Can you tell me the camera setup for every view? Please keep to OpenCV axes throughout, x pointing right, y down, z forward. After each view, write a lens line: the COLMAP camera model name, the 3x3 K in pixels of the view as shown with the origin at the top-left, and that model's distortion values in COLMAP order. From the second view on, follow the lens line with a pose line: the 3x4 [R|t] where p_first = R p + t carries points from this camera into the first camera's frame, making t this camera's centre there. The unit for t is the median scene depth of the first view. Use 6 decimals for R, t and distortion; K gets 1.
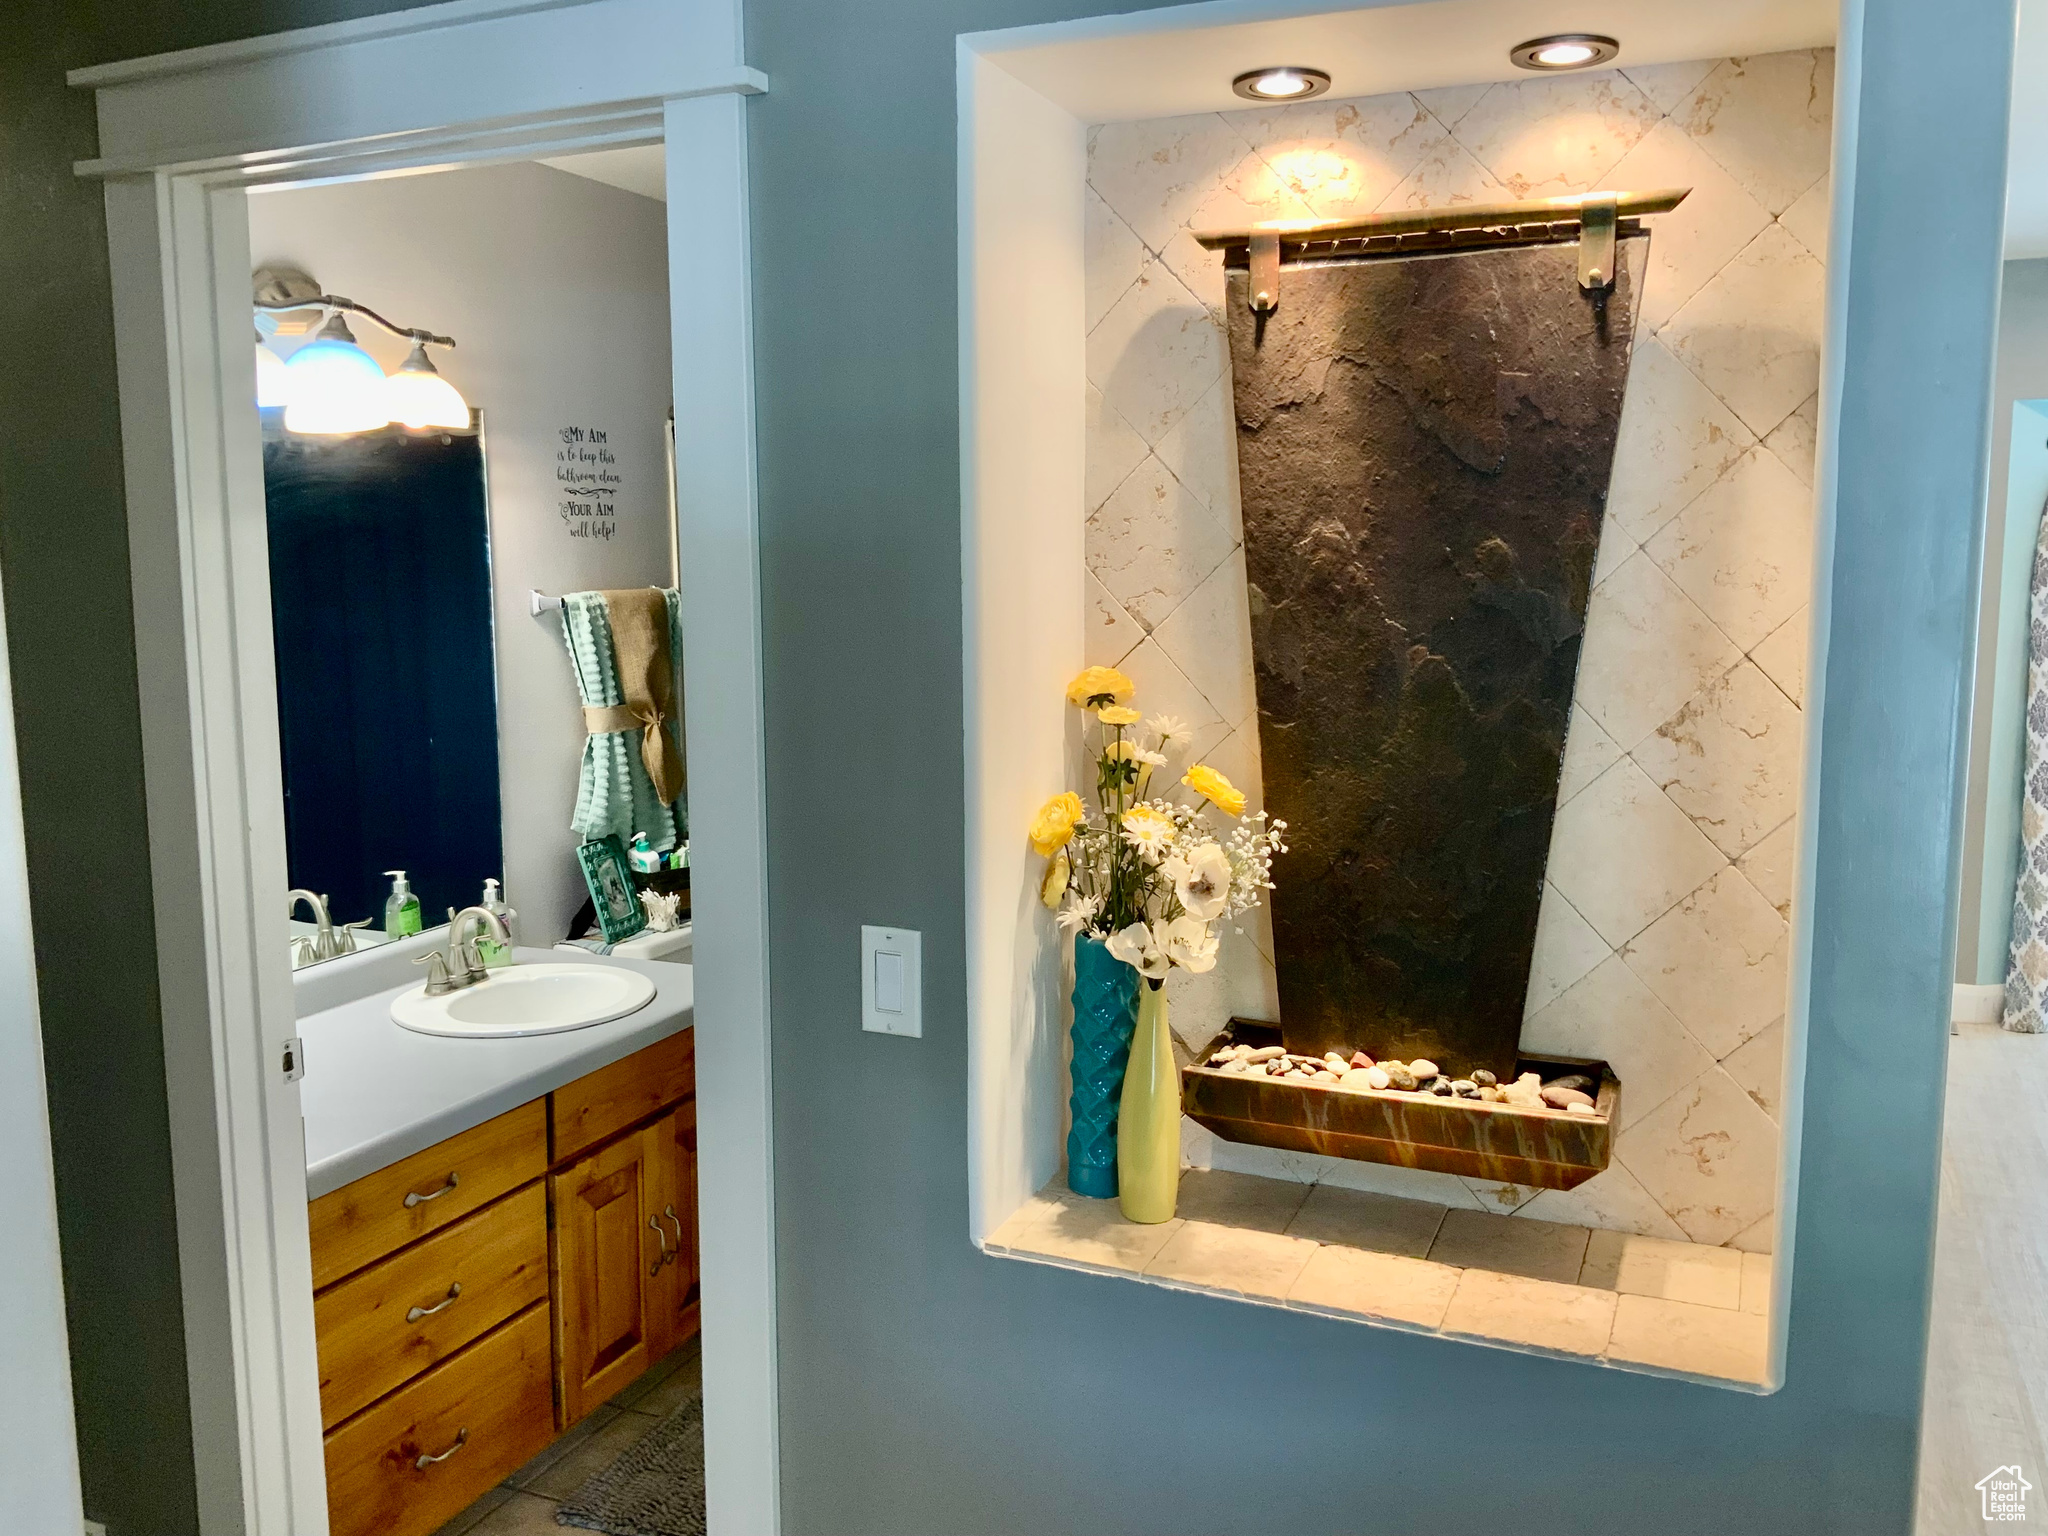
lens RADIAL K [[1715.3, 0, 1018.2], [0, 1715.3, 758.2], [0, 0, 1]] dist [0.096322, -0.181353]
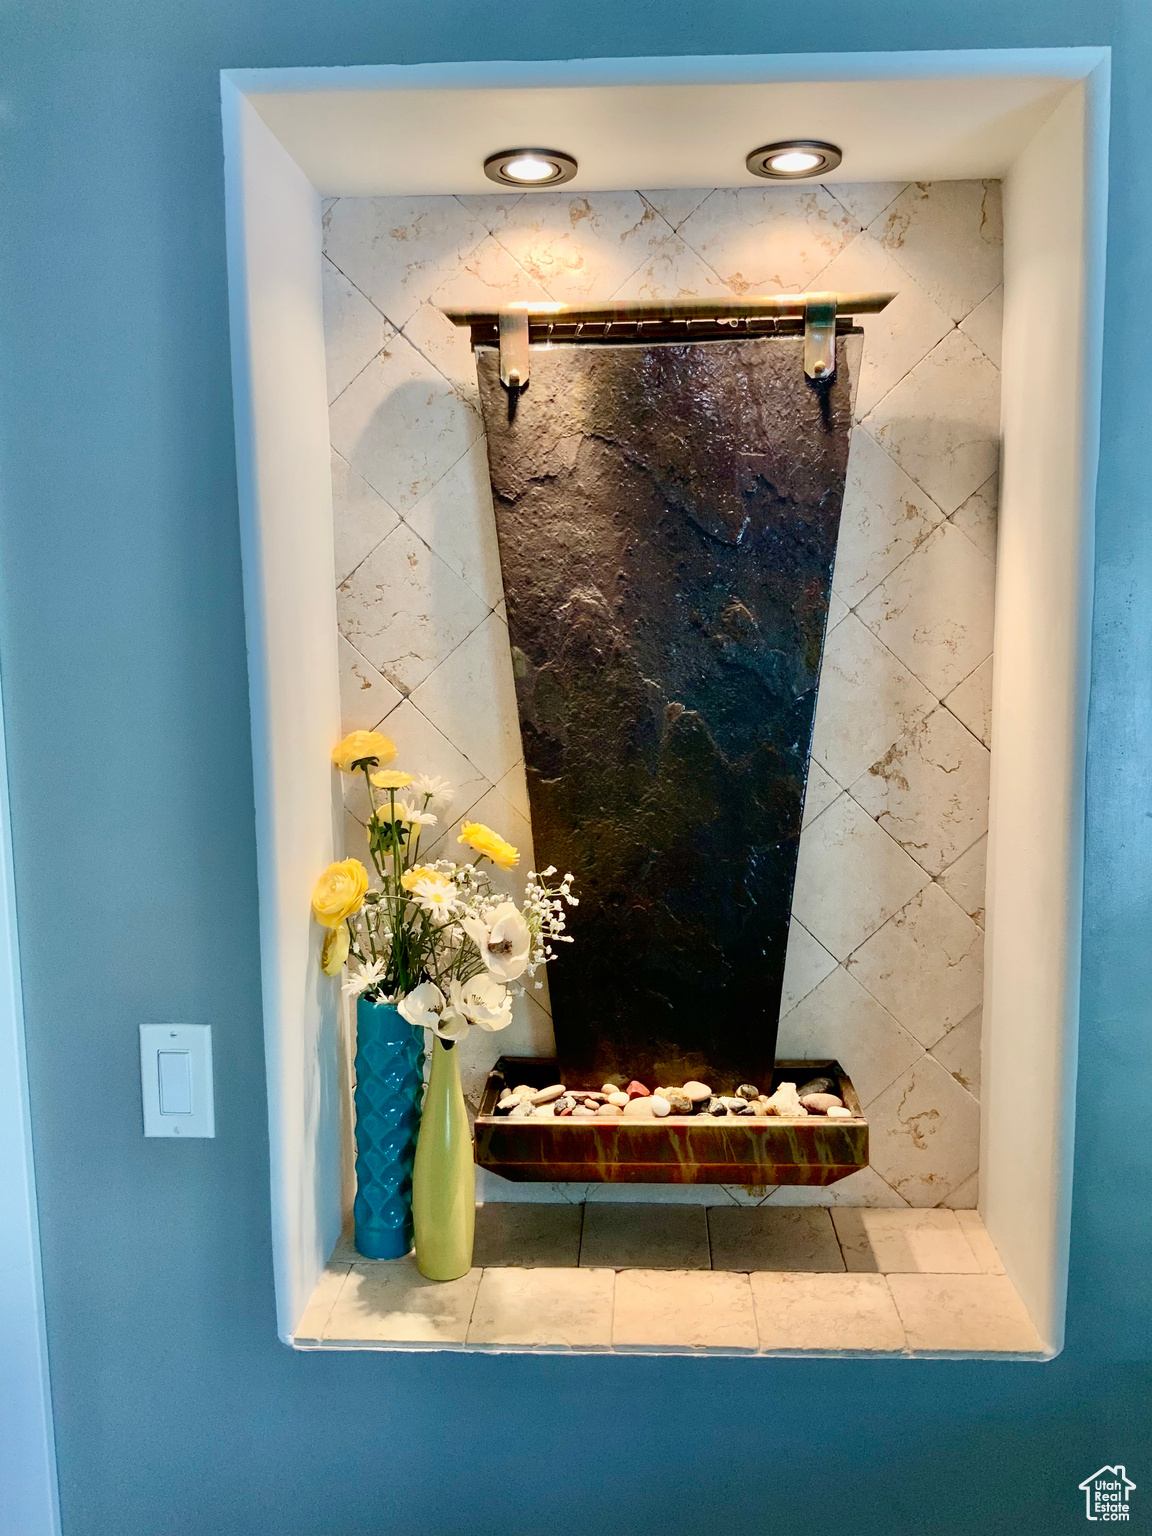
lens RADIAL K [[1286.5, 0, 582.1], [0, 1286.5, 755.6], [0, 0, 1]] dist [0.096322, -0.181353]
pose [[0.934187, -0.049553, 0.353325, -0.103820], [0.053269, 0.998580, -0.000795, -0.032027], [-0.352784, 0.019564, 0.935500, 0.245903]]
